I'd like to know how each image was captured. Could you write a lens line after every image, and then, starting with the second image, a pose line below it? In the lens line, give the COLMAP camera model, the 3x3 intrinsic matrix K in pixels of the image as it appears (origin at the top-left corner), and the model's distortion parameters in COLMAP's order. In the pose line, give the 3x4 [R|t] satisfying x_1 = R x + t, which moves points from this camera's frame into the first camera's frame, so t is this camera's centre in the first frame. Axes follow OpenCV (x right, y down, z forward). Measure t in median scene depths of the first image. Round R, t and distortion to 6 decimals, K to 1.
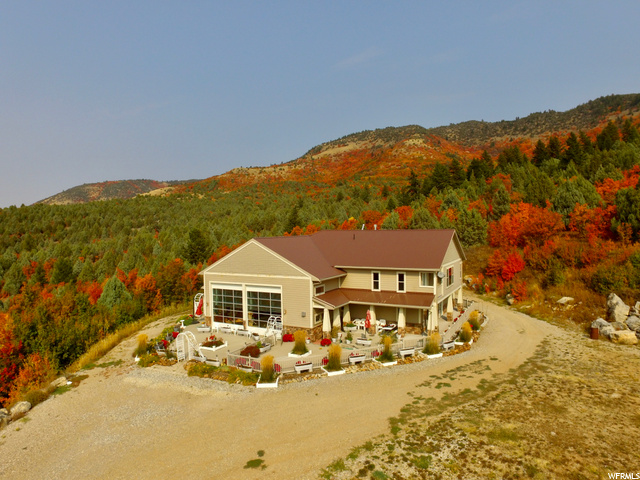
lens RADIAL K [[431.7, 0, 324.3], [0, 431.7, 241.5], [0, 0, 1]] dist [-0.126056, 0.092452]
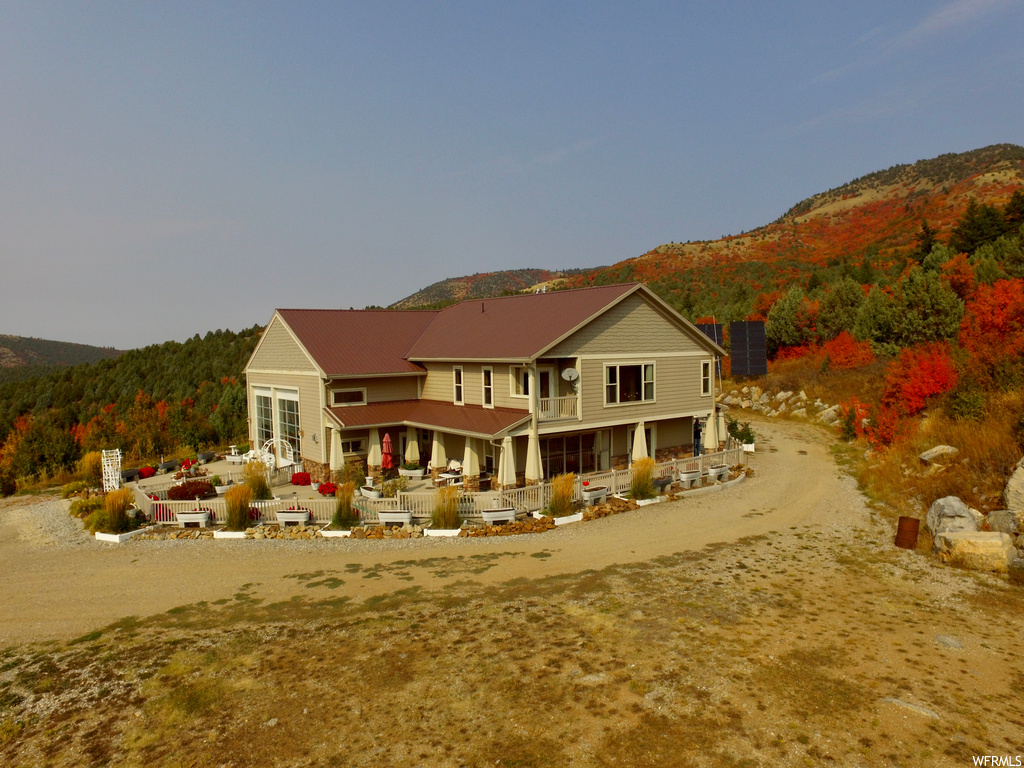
lens RADIAL K [[690.8, 0, 518.9], [0, 690.8, 386.3], [0, 0, 1]] dist [-0.126056, 0.092452]
pose [[0.910860, 0.021403, -0.412159, 0.530018], [-0.008274, 0.999401, 0.033613, 0.065152], [0.412632, -0.027206, 0.910492, 0.279188]]
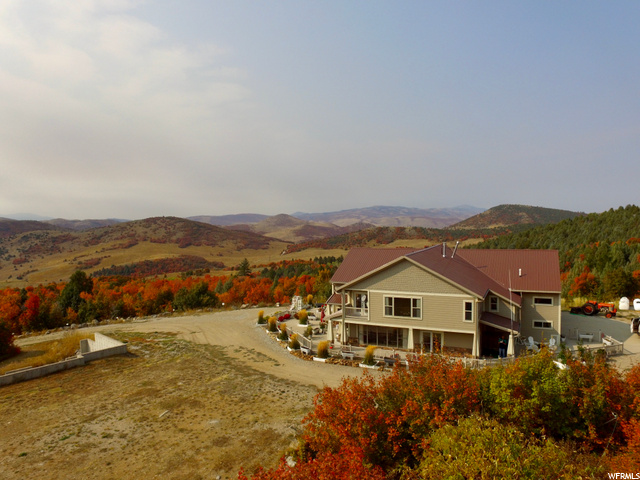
lens RADIAL K [[431.7, 0, 324.3], [0, 431.7, 241.5], [0, 0, 1]] dist [-0.126056, 0.092452]
pose [[0.034744, 0.063059, -0.997405, 1.261417], [-0.016310, 0.997910, 0.062523, -0.116792], [0.999263, 0.014095, 0.035700, 0.859761]]
